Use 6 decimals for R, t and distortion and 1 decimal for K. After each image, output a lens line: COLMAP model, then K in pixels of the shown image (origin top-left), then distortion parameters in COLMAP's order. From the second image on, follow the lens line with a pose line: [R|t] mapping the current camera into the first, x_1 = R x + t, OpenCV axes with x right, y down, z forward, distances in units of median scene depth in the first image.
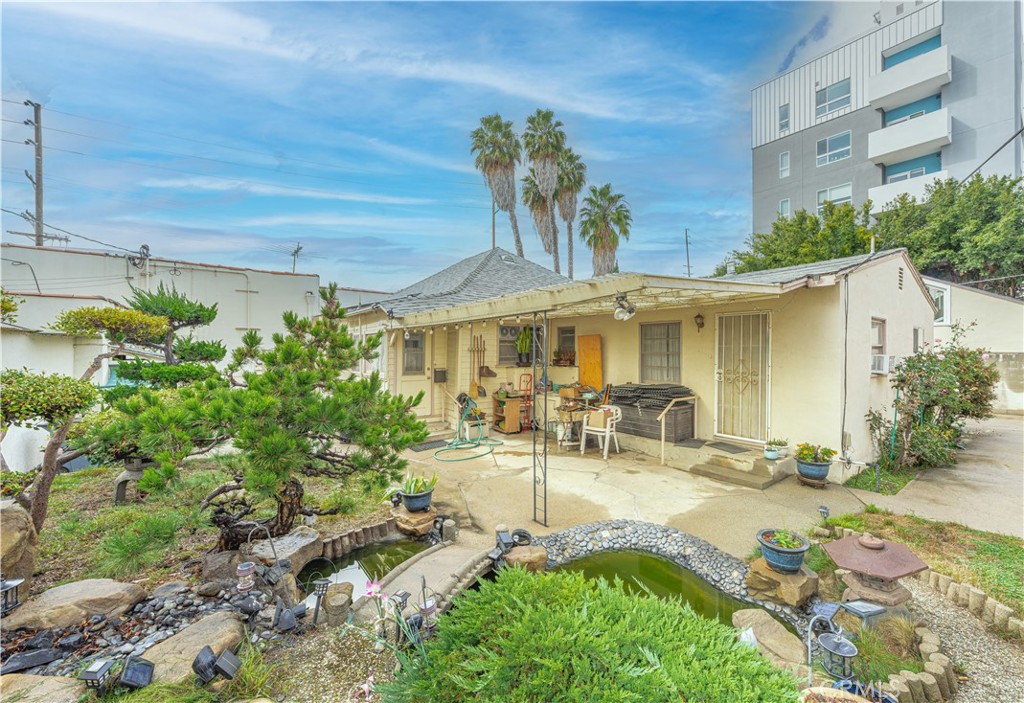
lens RADIAL K [[385.2, 0, 512.0], [0, 385.2, 351.5], [0, 0, 1]] dist [-0.001182, -0.000083]
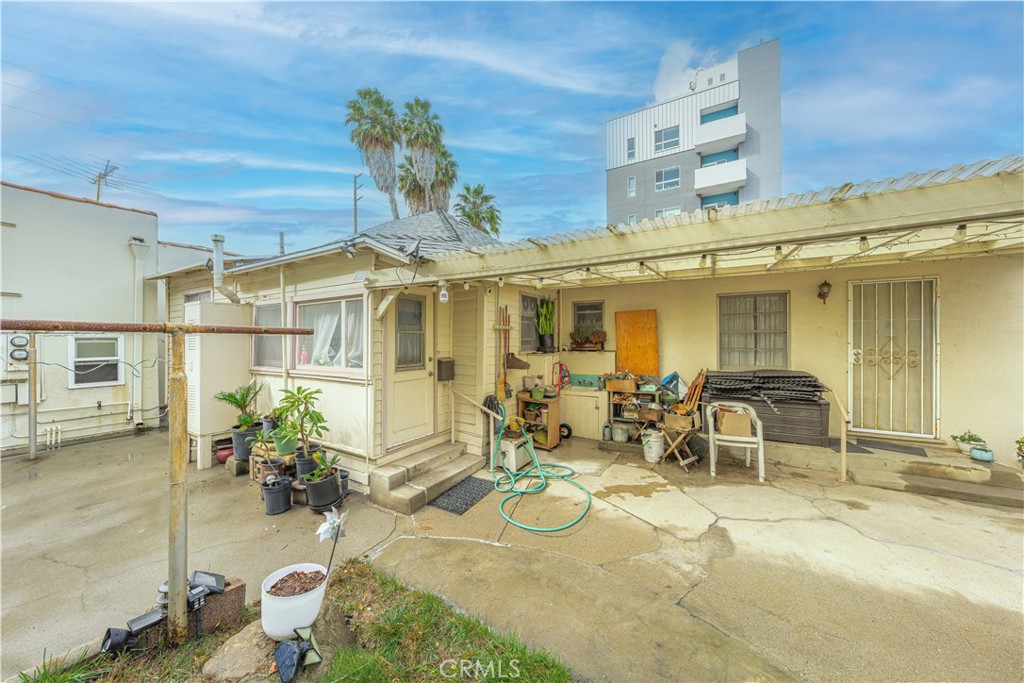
lens RADIAL K [[352.3, 0, 516.6], [0, 352.3, 338.9], [0, 0, 1]] dist [-0.001891, 0.000162]
pose [[0.926013, -0.006430, 0.377436, -0.085475], [0.007532, 0.999971, -0.001445, 0.004206], [-0.377416, 0.004181, 0.926035, 0.122765]]
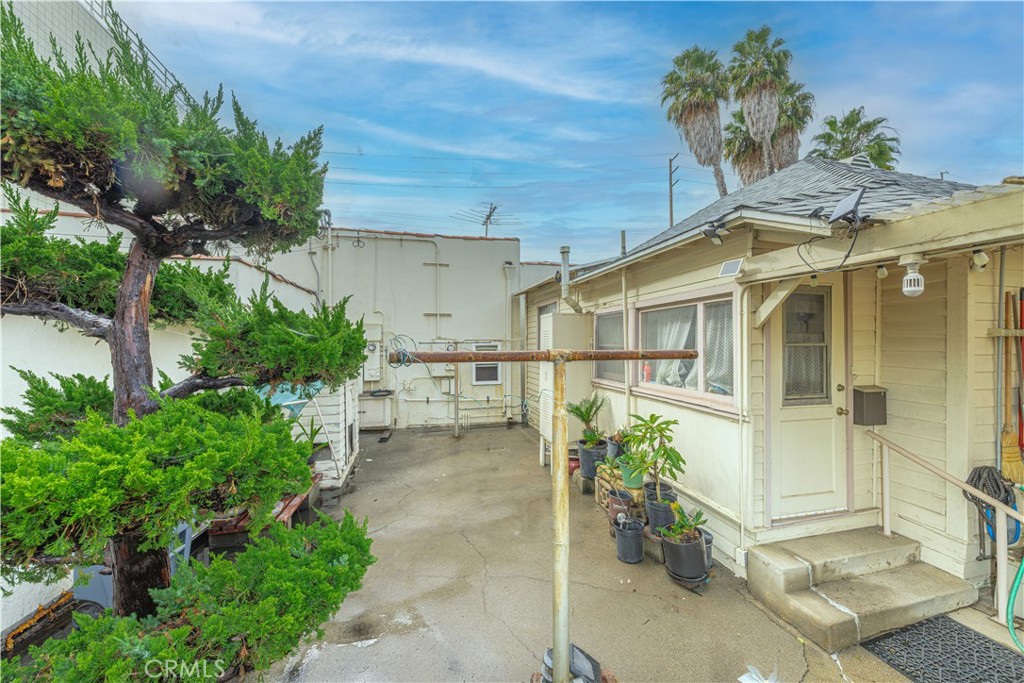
lens RADIAL K [[401.0, 0, 512.0], [0, 401.0, 341.5], [0, 0, 1]] dist [-0.000654, -0.000084]
pose [[0.913947, -0.009139, -0.405730, -0.099612], [0.007174, 0.999954, -0.006363, 0.000036], [0.405770, 0.002905, 0.913971, 0.145492]]
